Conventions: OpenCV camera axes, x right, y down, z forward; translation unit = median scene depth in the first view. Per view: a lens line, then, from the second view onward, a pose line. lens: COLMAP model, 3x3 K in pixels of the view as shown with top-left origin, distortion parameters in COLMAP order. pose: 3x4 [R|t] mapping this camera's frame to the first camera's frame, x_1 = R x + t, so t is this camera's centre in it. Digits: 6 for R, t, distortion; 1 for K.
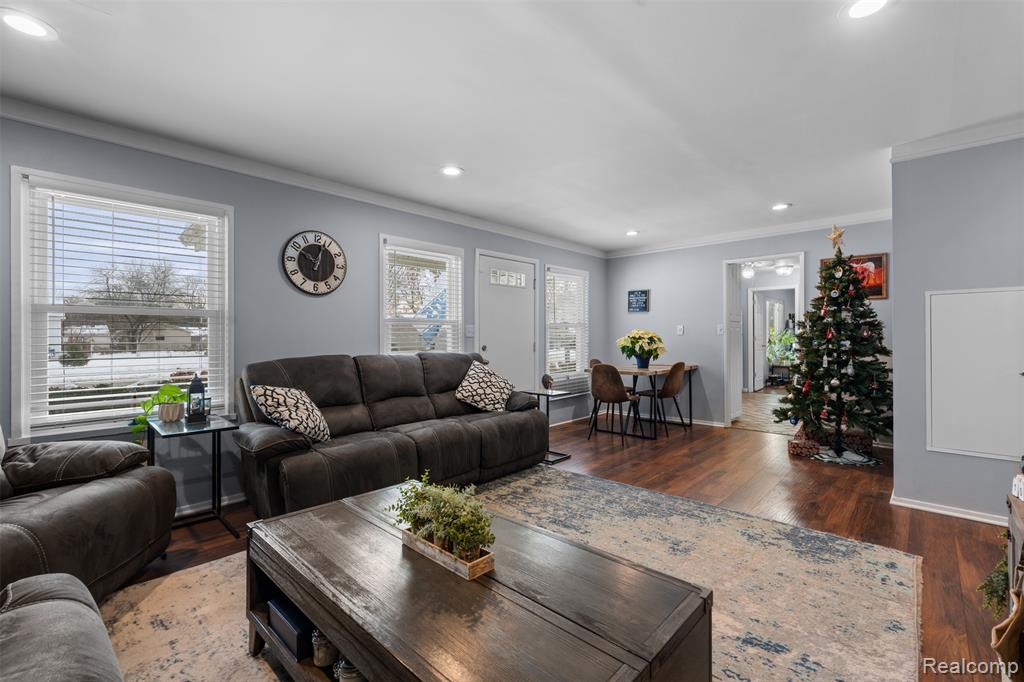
lens RADIAL K [[448.7, 0, 514.6], [0, 448.7, 335.4], [0, 0, 1]] dist [-0.007483, 0.001596]
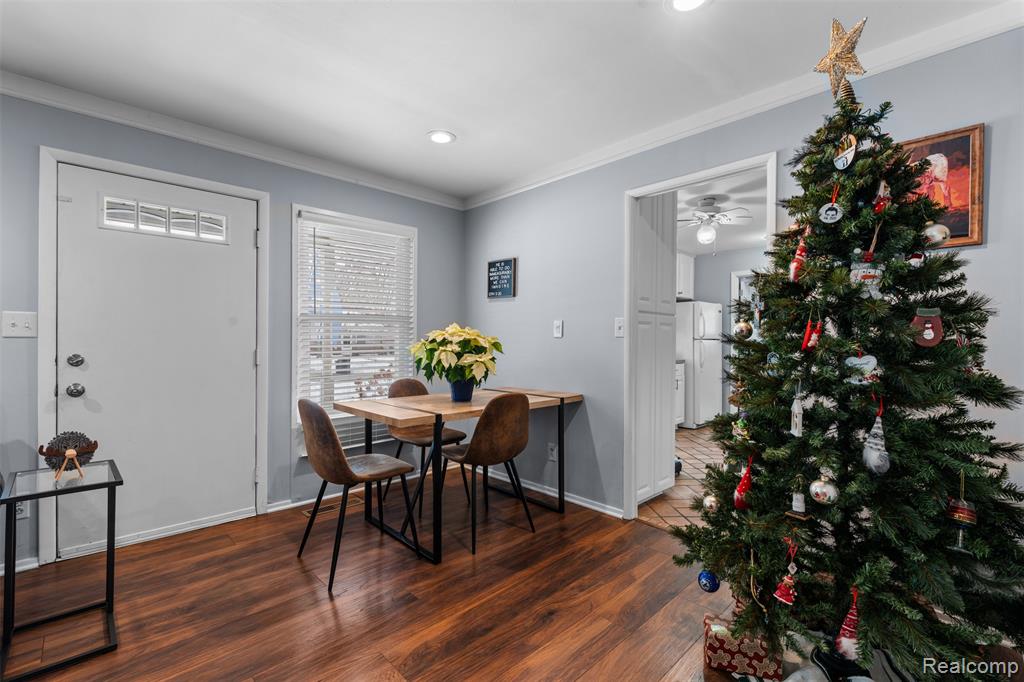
lens RADIAL K [[448.7, 0, 513.1], [0, 448.7, 342.3], [0, 0, 1]] dist [-0.007483, 0.001596]
pose [[0.998445, 0.007979, -0.055165, 0.520721], [-0.007607, 0.999947, 0.006945, 0.002091], [0.055217, -0.006514, 0.998453, 0.683567]]
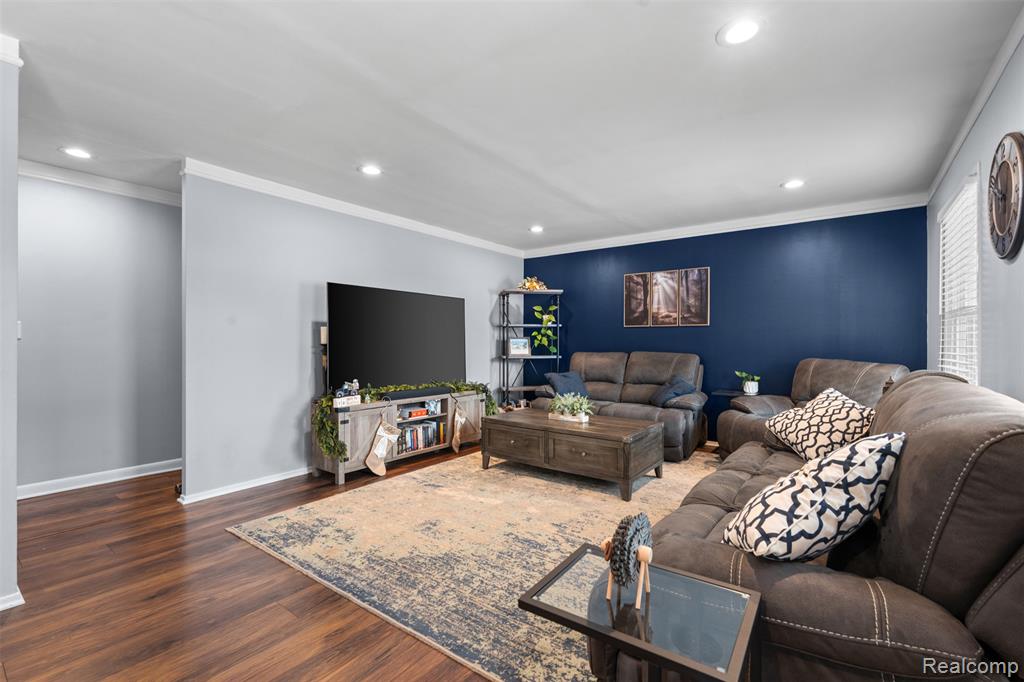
lens RADIAL K [[448.7, 0, 510.2], [0, 448.7, 343.7], [0, 0, 1]] dist [-0.007483, 0.001596]
pose [[-0.995566, 0.002100, -0.094047, 0.161424], [0.001976, 0.999997, 0.001416, 0.006211], [0.094050, 0.001224, -0.995567, 1.302707]]
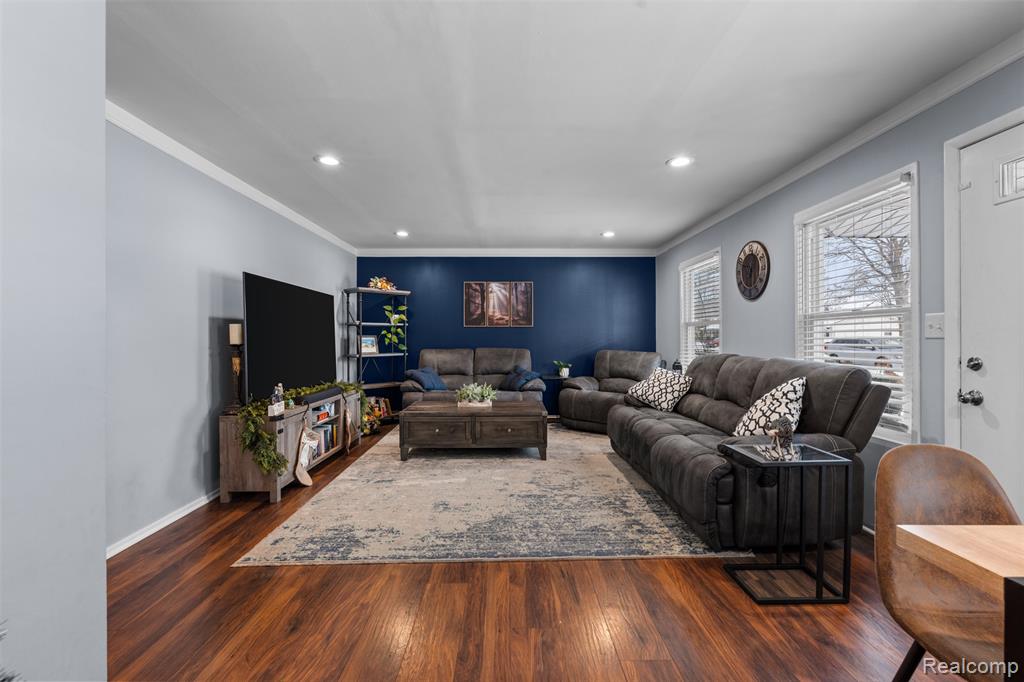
lens RADIAL K [[448.7, 0, 509.6], [0, 448.7, 338.6], [0, 0, 1]] dist [-0.007483, 0.001596]
pose [[-0.729711, 0.005703, -0.683732, 0.660505], [0.007898, 0.999969, -0.000088, 0.001081], [0.683711, -0.005464, -0.729733, 1.243939]]
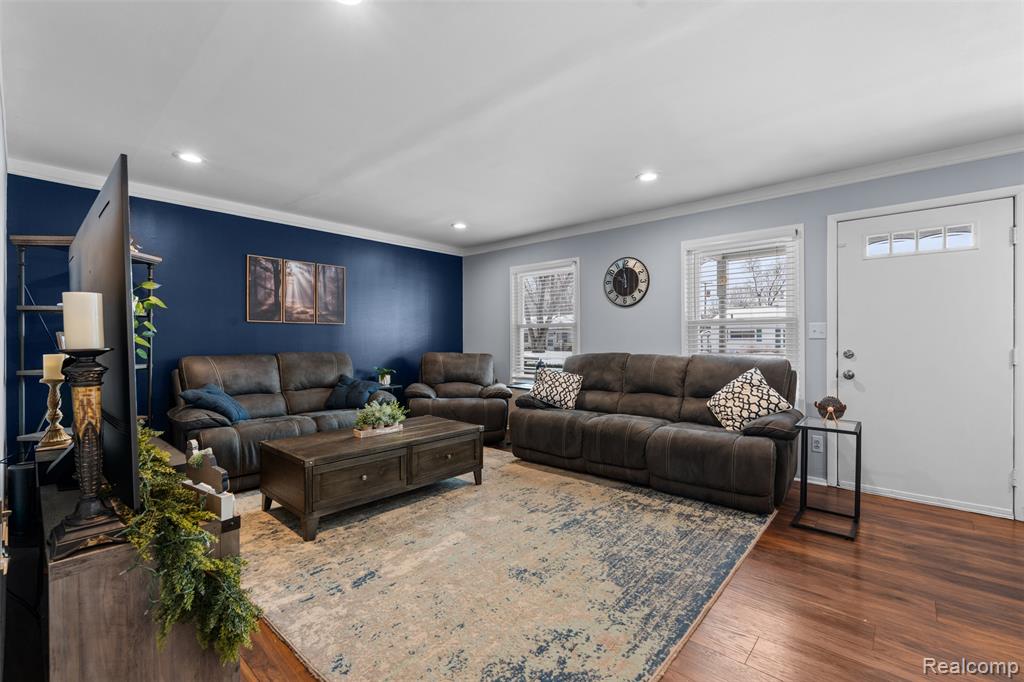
lens RADIAL K [[448.7, 0, 511.6], [0, 448.7, 339.7], [0, 0, 1]] dist [-0.007483, 0.001596]
pose [[0.012006, 0.001685, -0.999927, 0.761941], [0.004951, 0.999986, 0.001745, 0.002030], [0.999916, -0.004971, 0.011998, 0.581777]]
